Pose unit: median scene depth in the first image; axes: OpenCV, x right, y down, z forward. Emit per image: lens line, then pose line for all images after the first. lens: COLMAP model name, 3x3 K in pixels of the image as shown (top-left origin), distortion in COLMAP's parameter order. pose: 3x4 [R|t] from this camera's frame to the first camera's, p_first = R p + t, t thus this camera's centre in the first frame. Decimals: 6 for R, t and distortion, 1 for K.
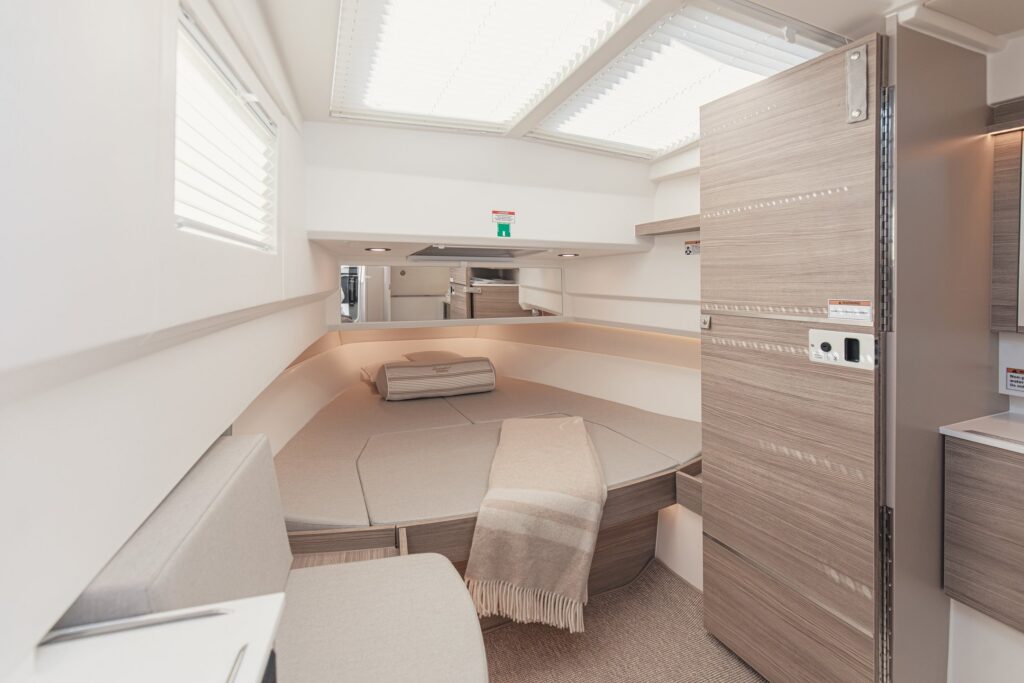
lens RADIAL K [[465.0, 0, 497.5], [0, 465.0, 296.8], [0, 0, 1]] dist [-0.002054, -0.002512]
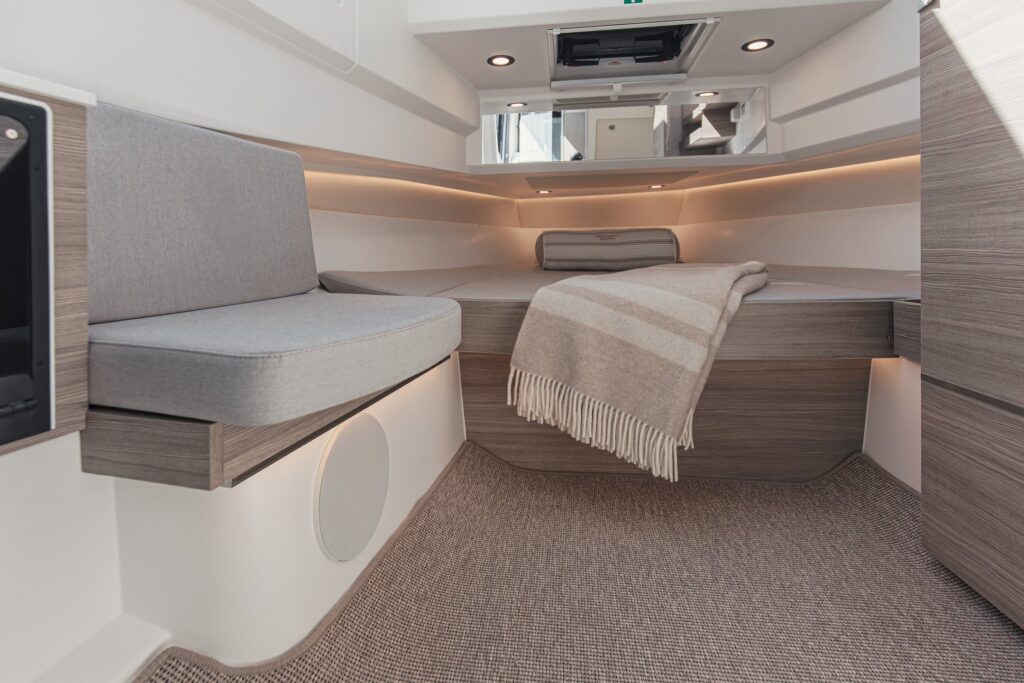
lens RADIAL K [[504.9, 0, 466.6], [0, 504.9, 238.9], [0, 0, 1]] dist [-0.005885, 0.000453]
pose [[0.856175, 0.015419, -0.516456, 0.293025], [-0.019761, 0.999800, -0.002911, 0.366907], [0.516308, 0.012698, 0.856309, 0.198508]]
